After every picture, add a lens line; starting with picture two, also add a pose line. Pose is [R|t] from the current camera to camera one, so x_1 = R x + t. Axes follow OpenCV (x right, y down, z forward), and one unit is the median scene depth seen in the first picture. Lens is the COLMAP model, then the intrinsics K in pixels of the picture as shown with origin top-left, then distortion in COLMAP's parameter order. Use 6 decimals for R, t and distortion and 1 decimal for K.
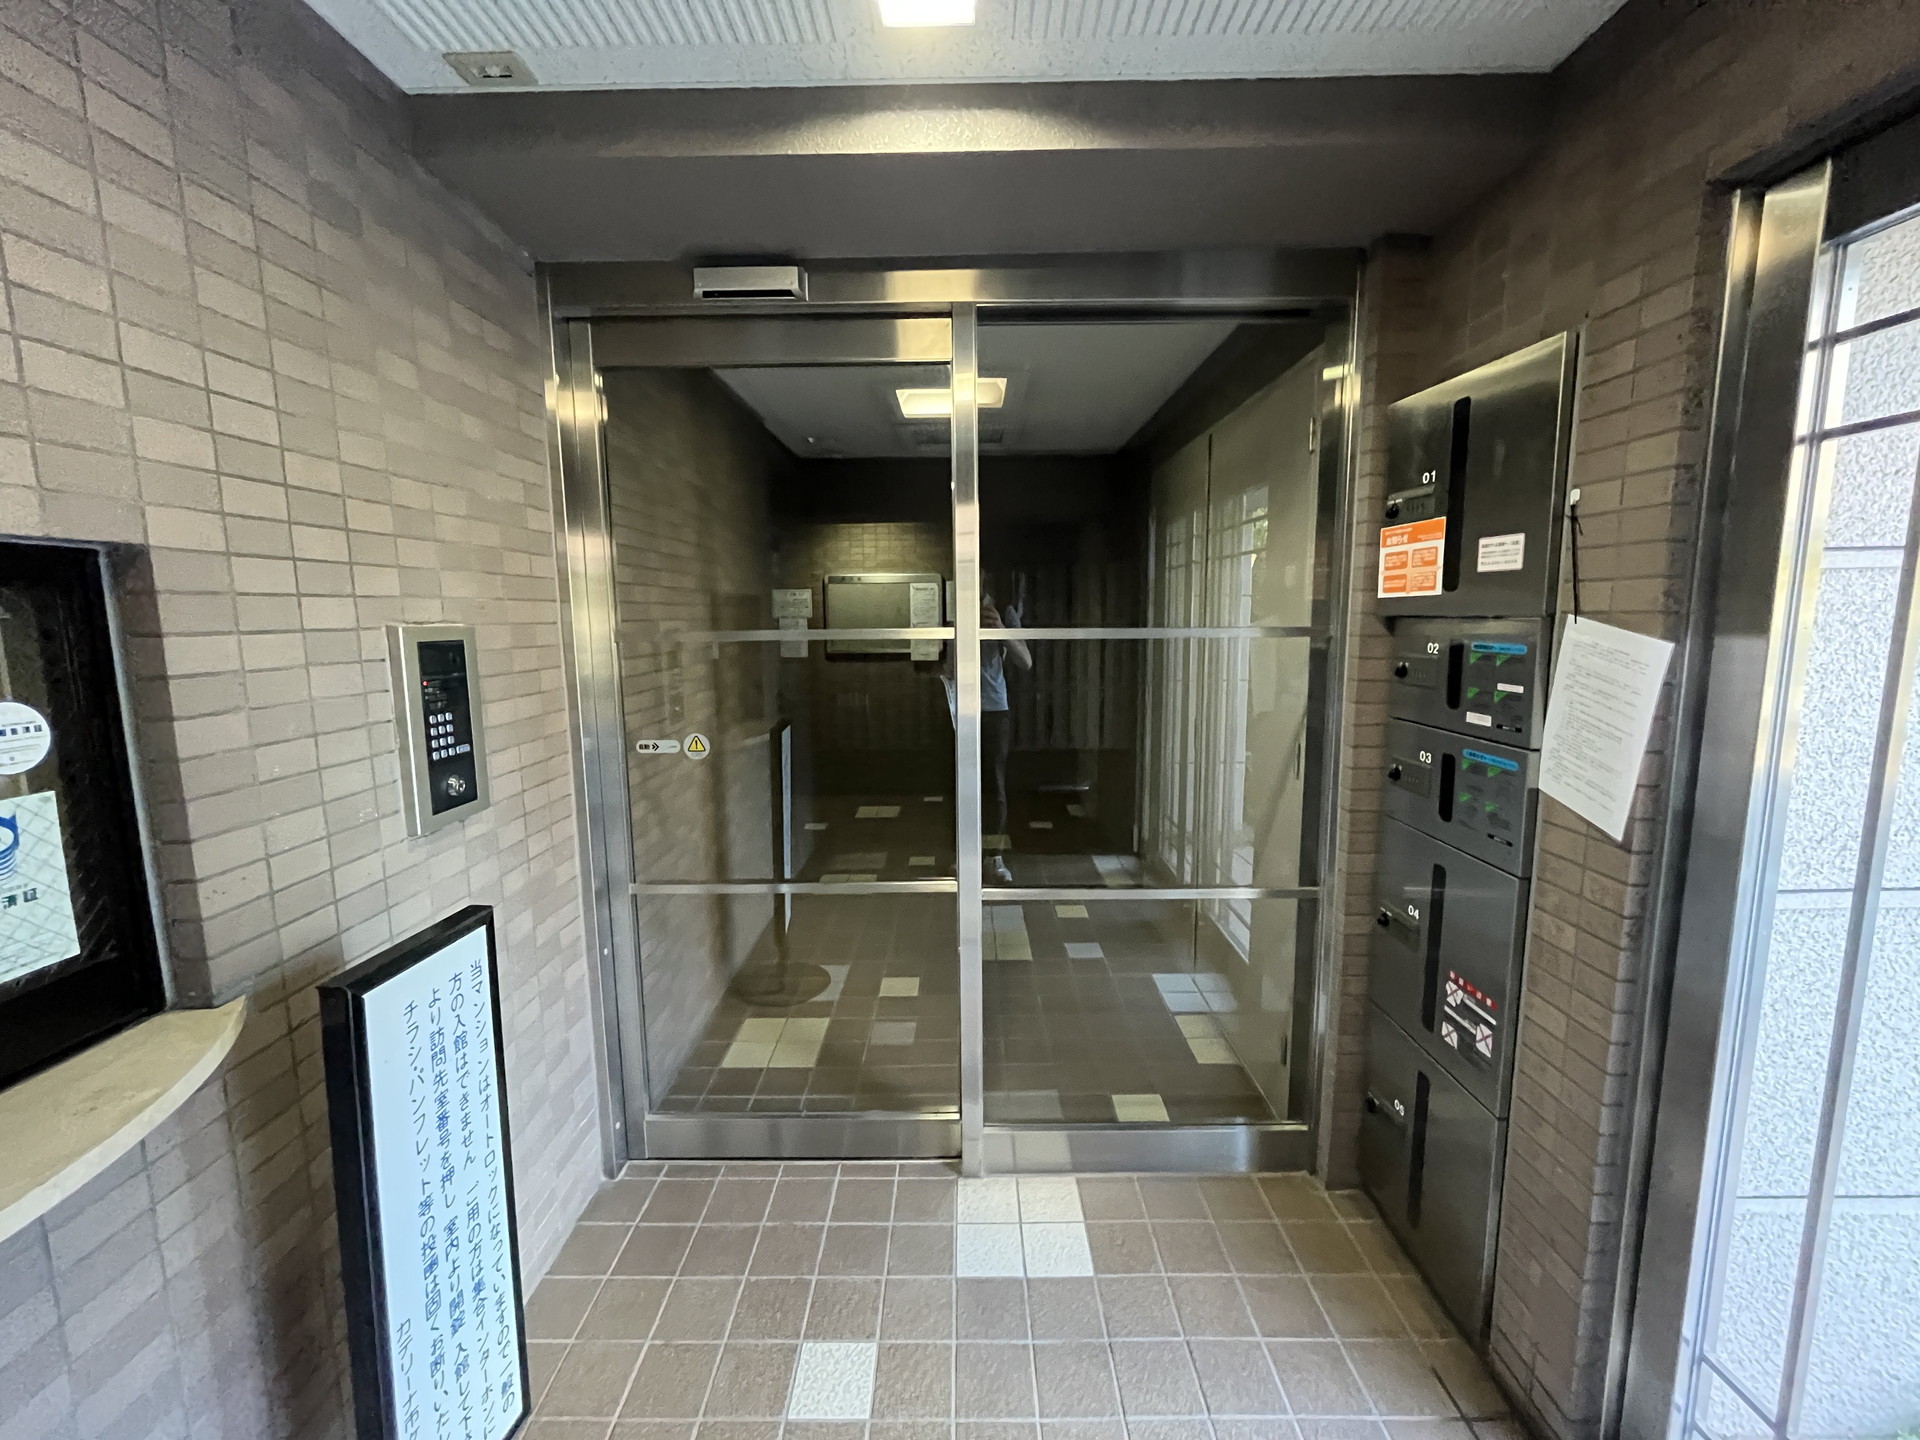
lens RADIAL K [[778.3, 0, 957.3], [0, 778.3, 713.9], [0, 0, 1]] dist [-0.005991, 0.000191]
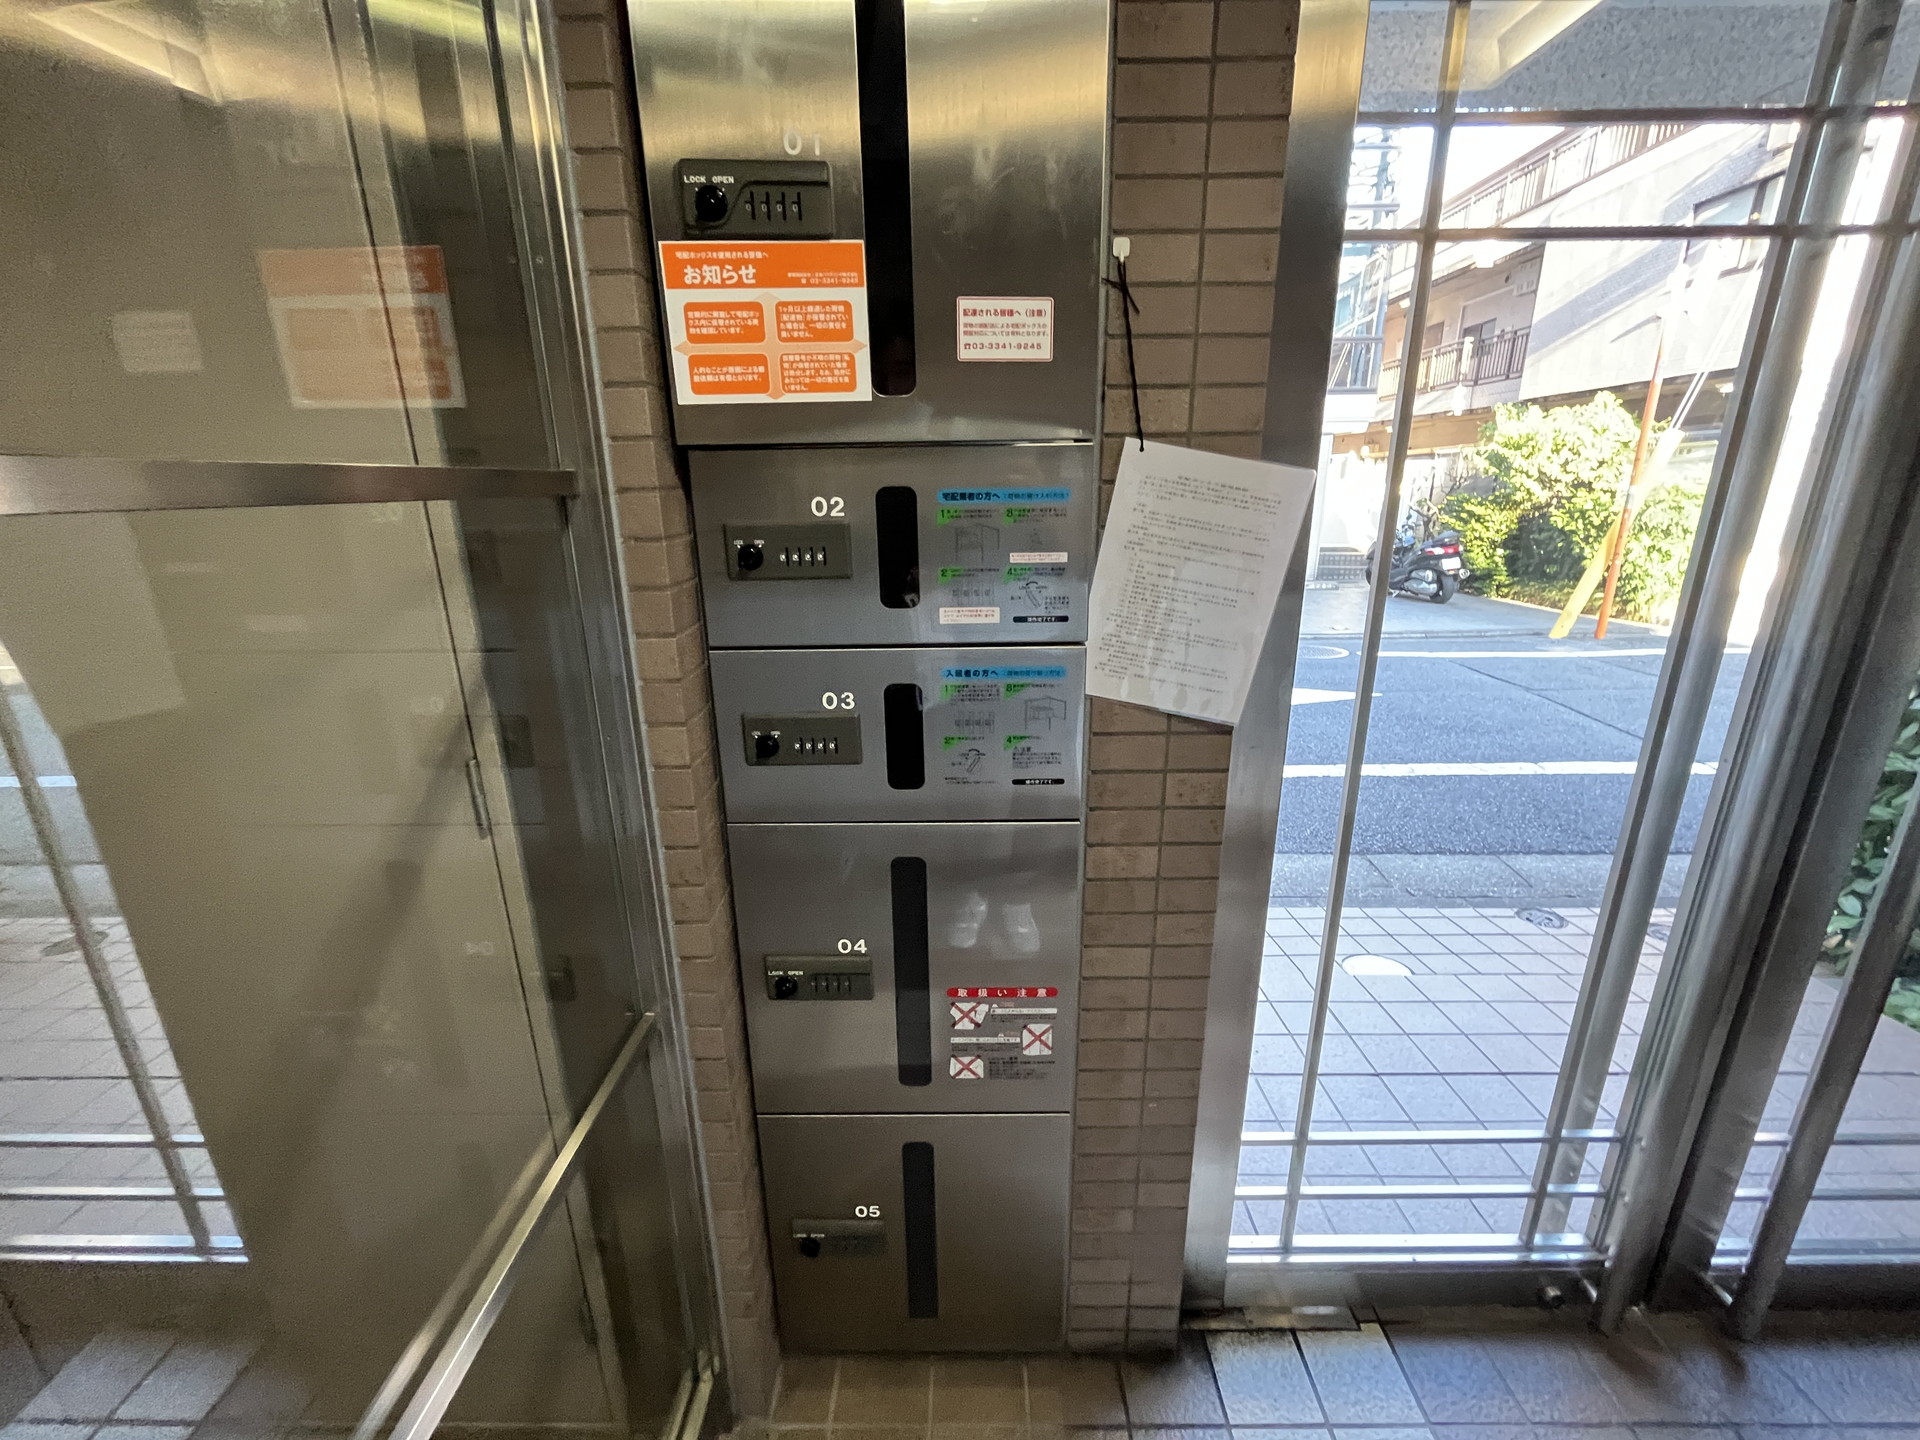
lens RADIAL K [[778.3, 0, 955.8], [0, 778.3, 718.6], [0, 0, 1]] dist [-0.005991, 0.000191]
pose [[0.004301, -0.275274, 0.961356, 0.044565], [0.141746, 0.951826, 0.271911, -0.082646], [-0.989894, 0.135099, 0.043113, 0.954426]]
